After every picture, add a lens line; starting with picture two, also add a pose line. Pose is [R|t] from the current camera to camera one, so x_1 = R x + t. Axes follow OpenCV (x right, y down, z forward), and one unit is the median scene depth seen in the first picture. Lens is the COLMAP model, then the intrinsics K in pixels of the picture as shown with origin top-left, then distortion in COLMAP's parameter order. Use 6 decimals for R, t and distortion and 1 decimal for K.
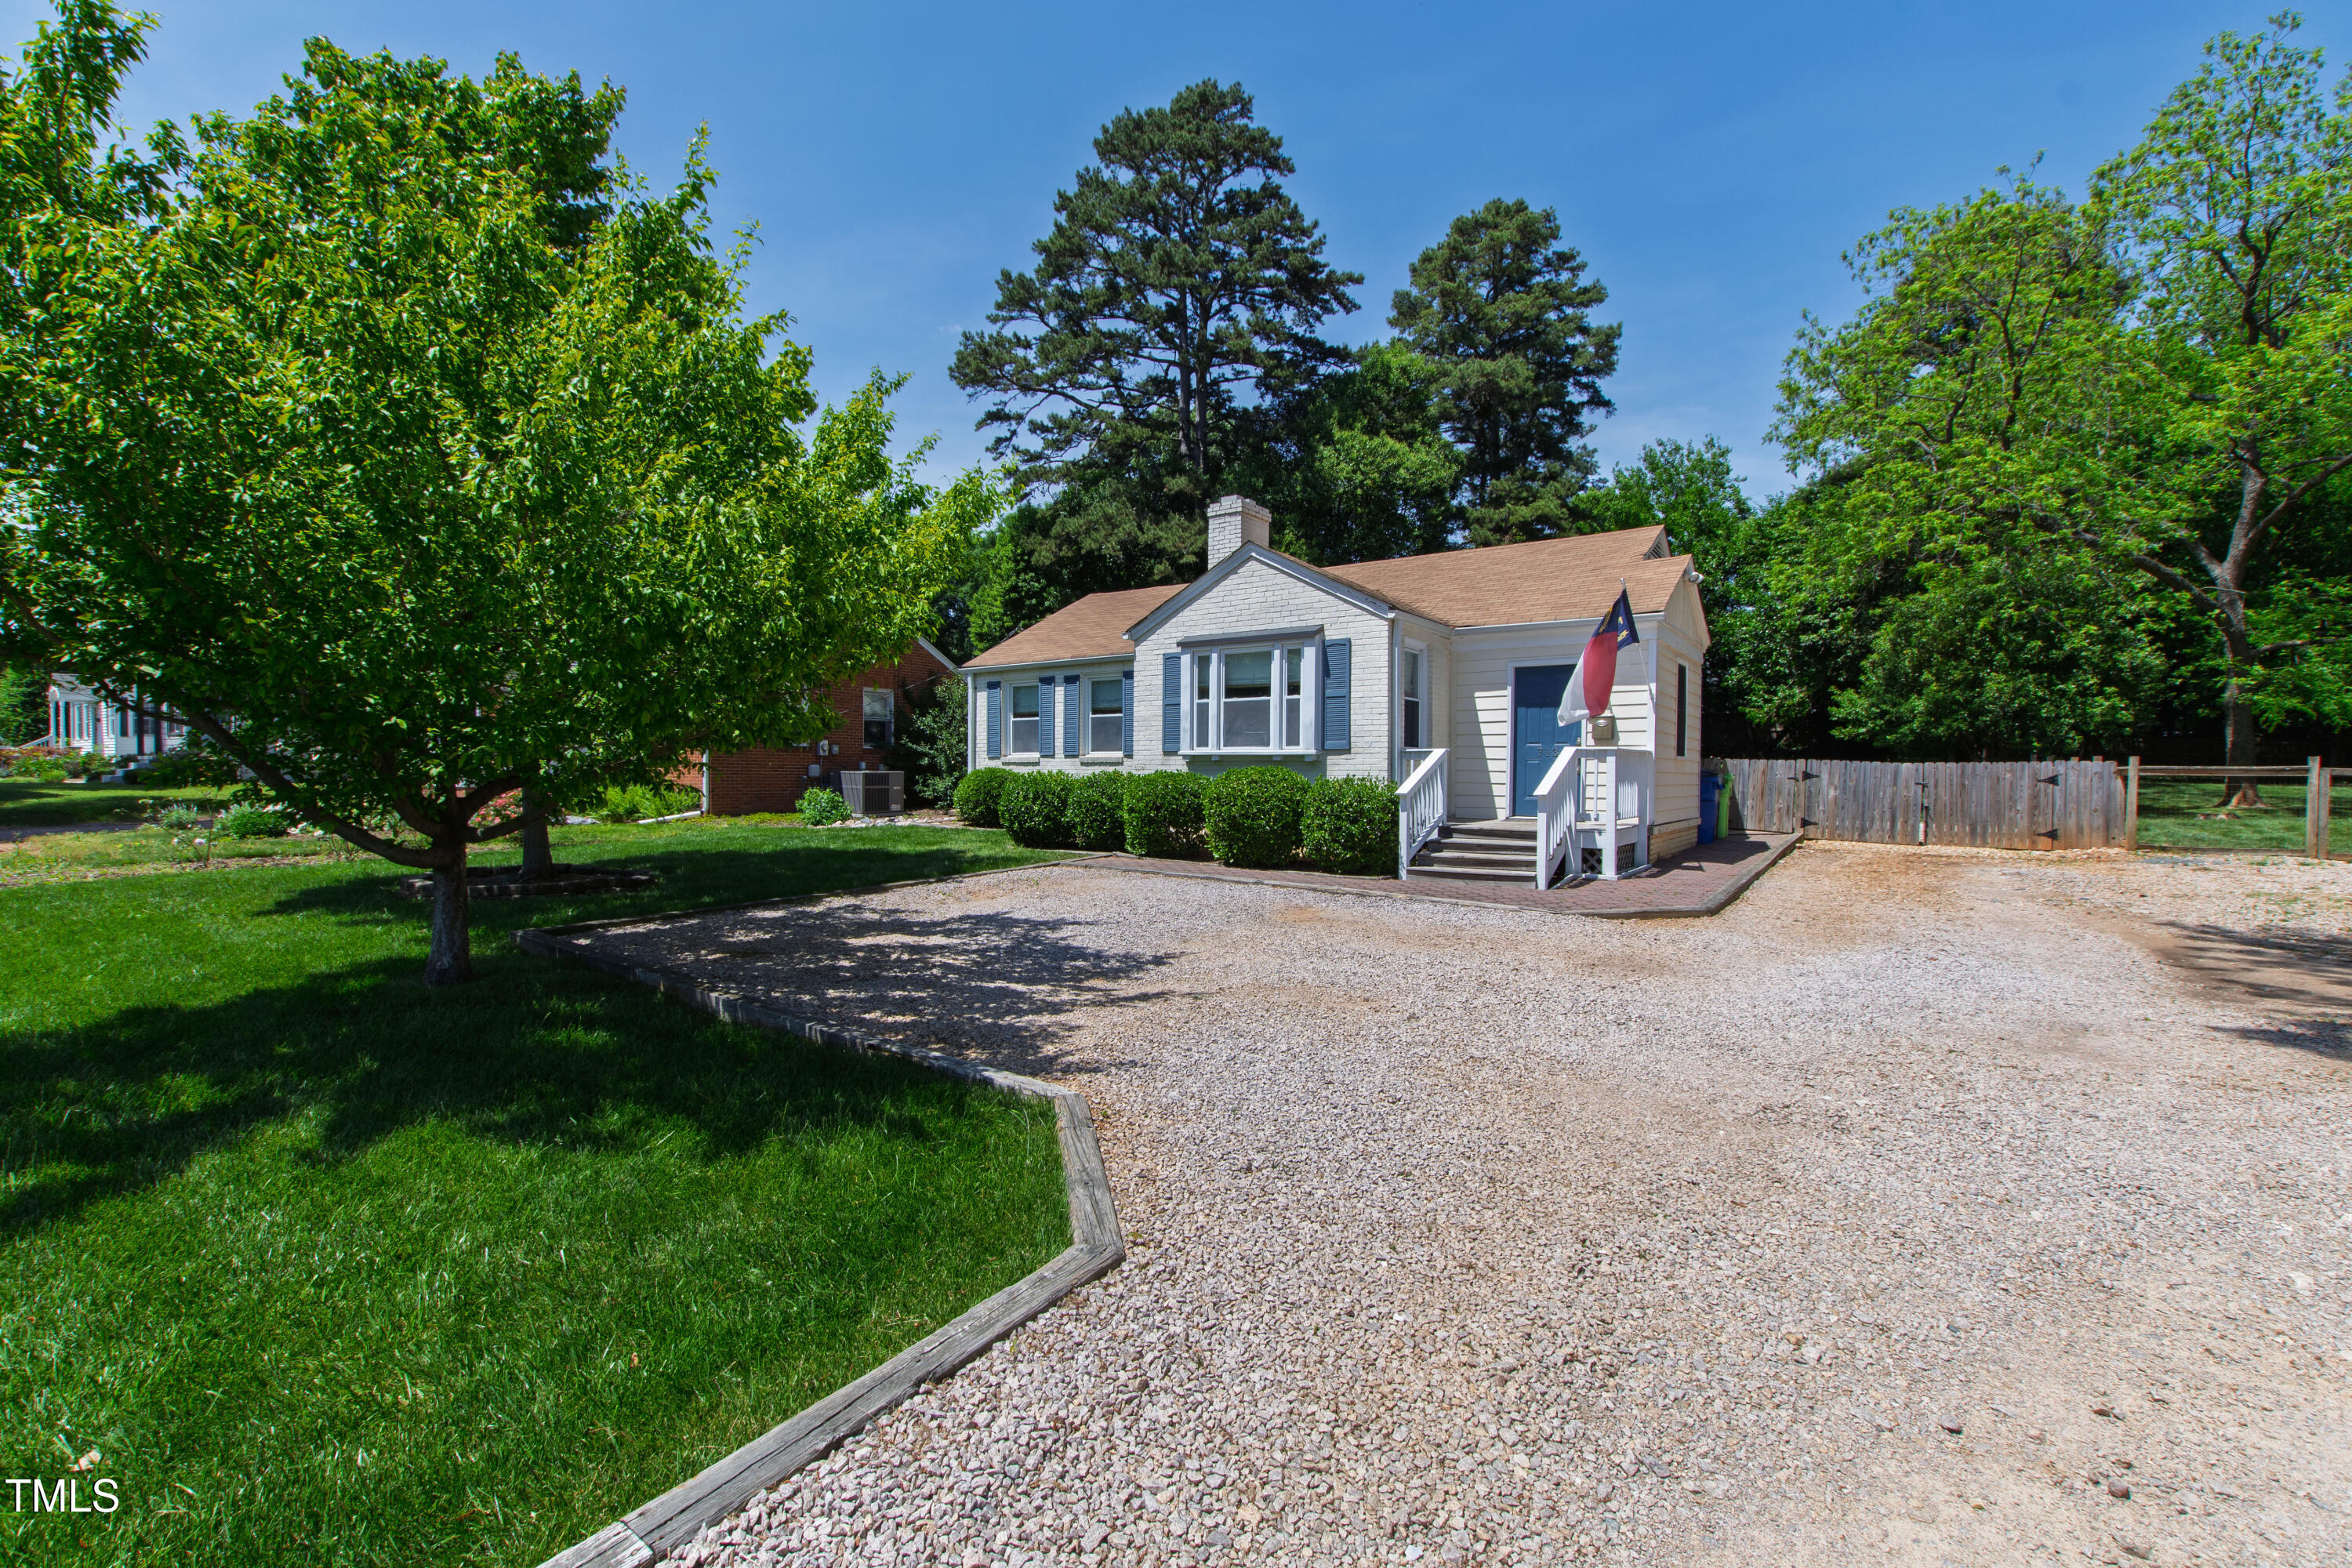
lens RADIAL K [[983.9, 0, 1176.0], [0, 983.9, 784.0], [0, 0, 1]] dist [0.000393, 0.000084]
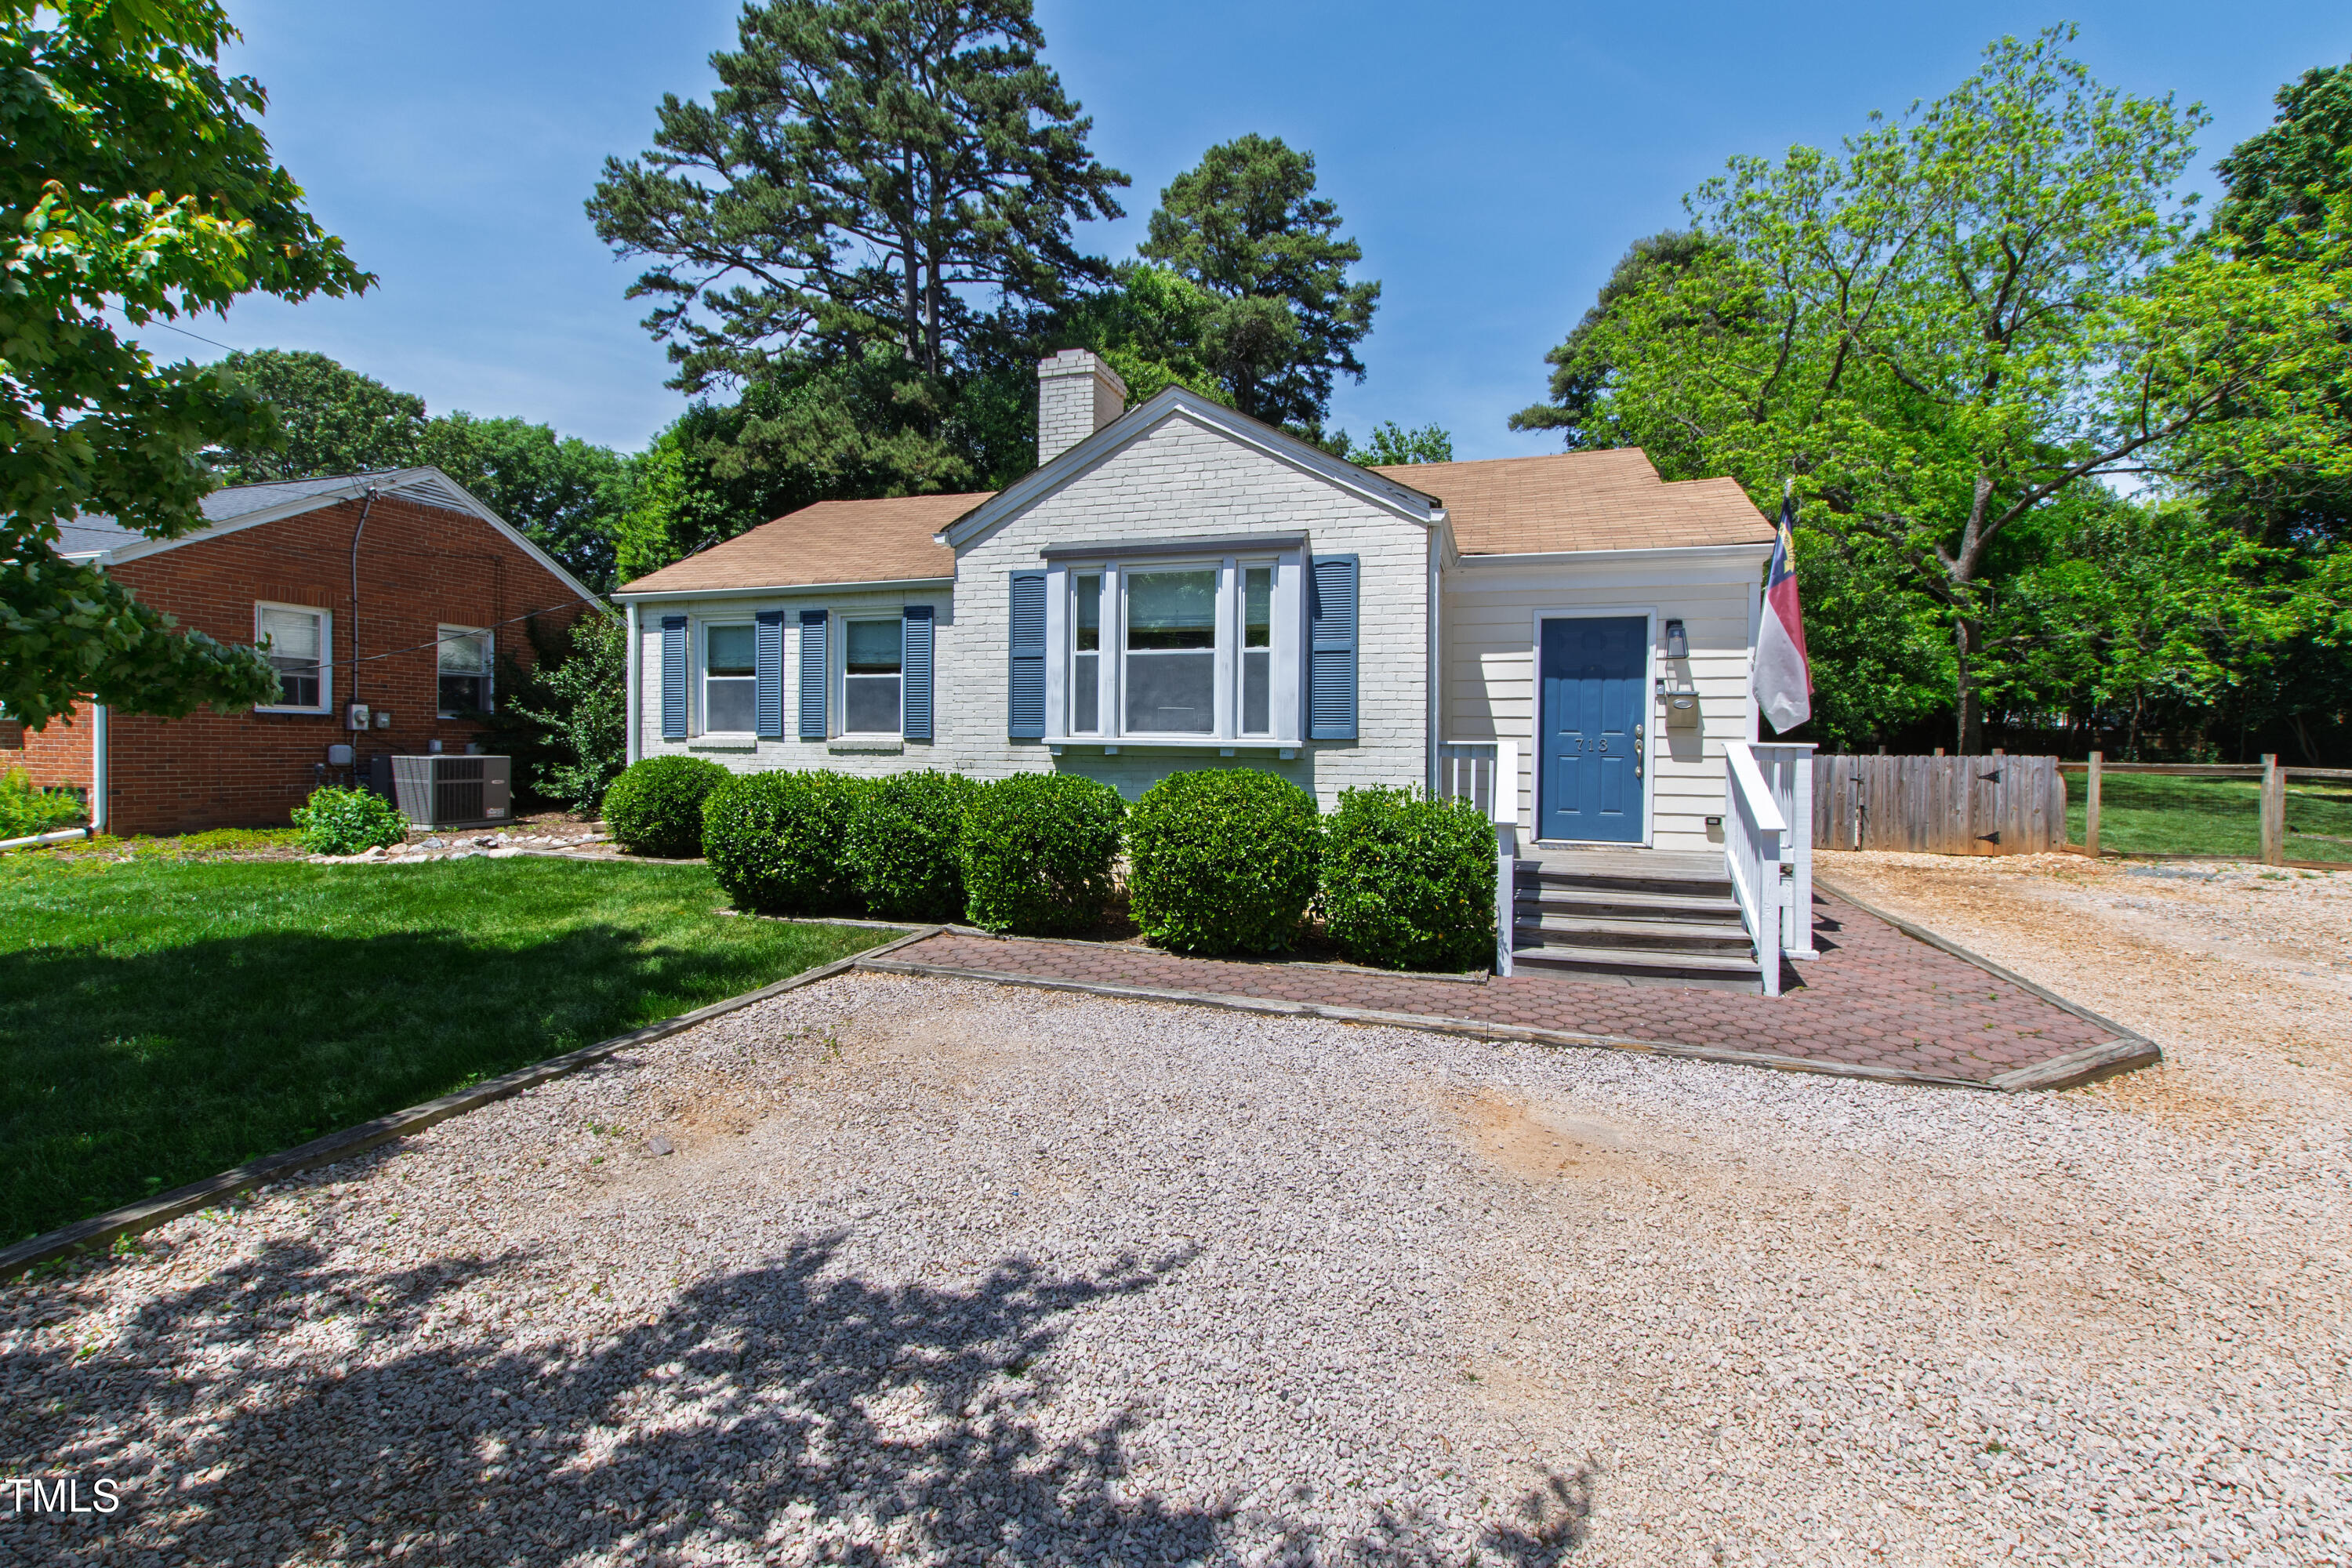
lens RADIAL K [[1012.4, 0, 1175.5], [0, 1012.4, 757.4], [0, 0, 1]] dist [0.008231, 0.000050]
pose [[0.954623, 0.003074, 0.297801, -0.072477], [-0.002942, 0.999995, -0.000893, -0.015371], [-0.297803, -0.000023, 0.954627, 0.288534]]
